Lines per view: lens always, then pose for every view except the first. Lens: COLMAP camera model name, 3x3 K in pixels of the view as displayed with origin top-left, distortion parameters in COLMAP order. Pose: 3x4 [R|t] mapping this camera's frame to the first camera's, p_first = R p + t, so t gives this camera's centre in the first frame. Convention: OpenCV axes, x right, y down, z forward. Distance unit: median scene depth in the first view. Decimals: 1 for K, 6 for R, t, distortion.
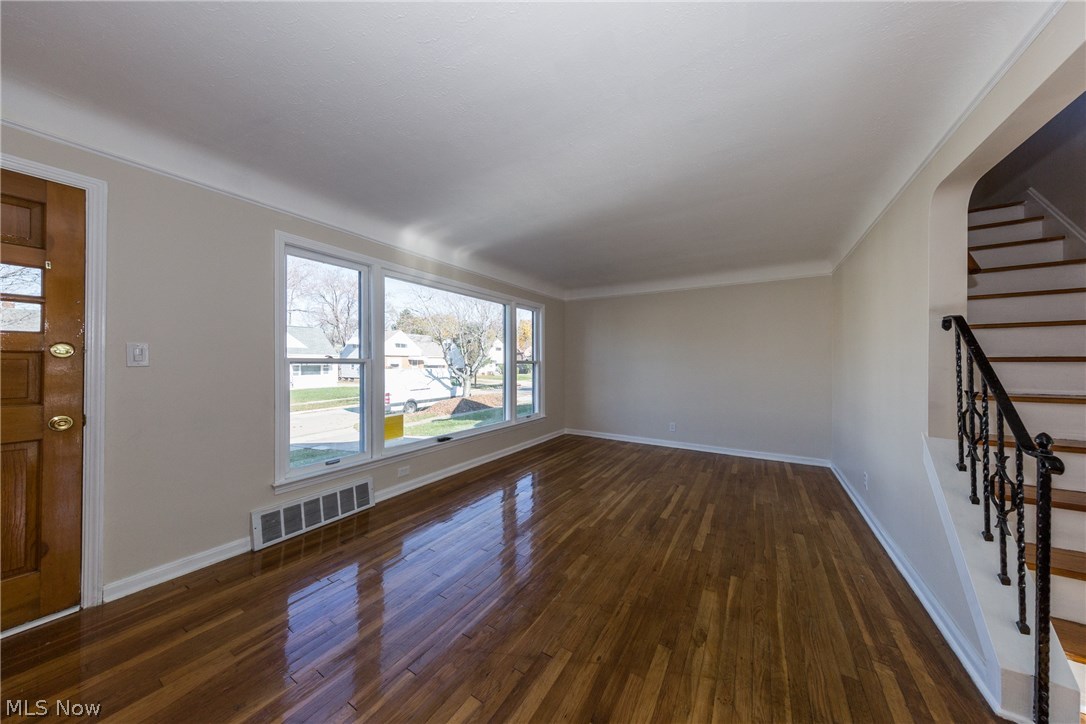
lens RADIAL K [[344.3, 0, 545.6], [0, 344.3, 360.4], [0, 0, 1]] dist [0.001621, -0.000027]
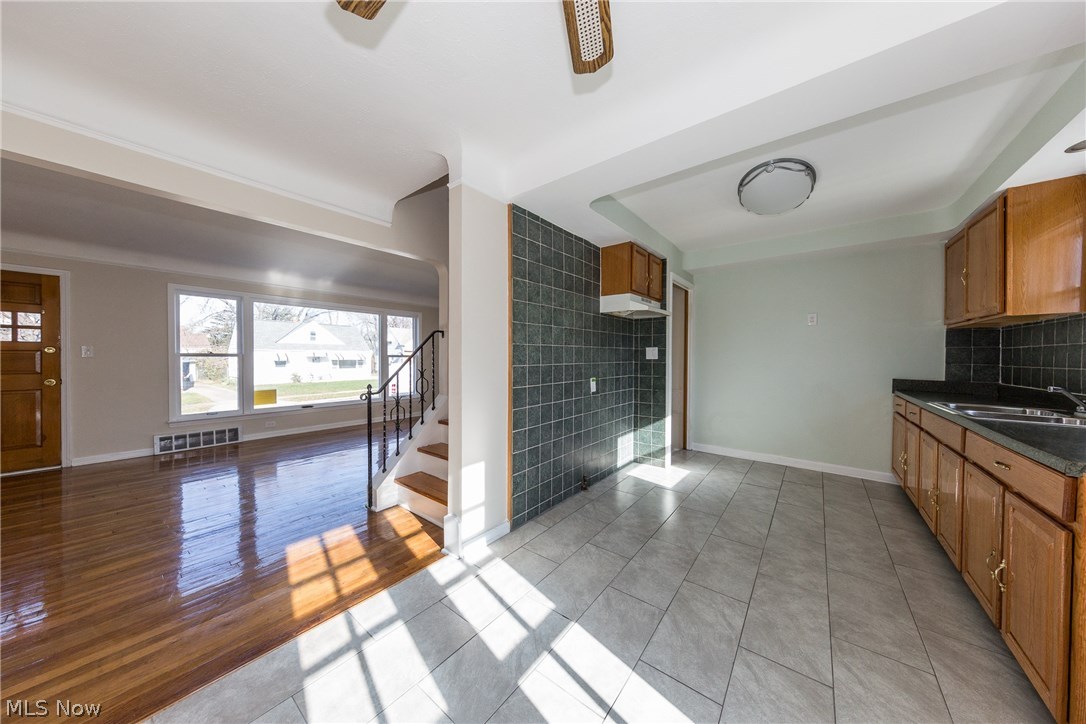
lens RADIAL K [[344.3, 0, 545.6], [0, 344.3, 360.4], [0, 0, 1]] dist [0.001621, -0.000027]
pose [[0.993813, 0.001311, -0.111062, 1.164803], [0.000182, 0.999910, 0.013431, 0.005823], [0.111070, -0.013368, 0.993723, -0.495312]]
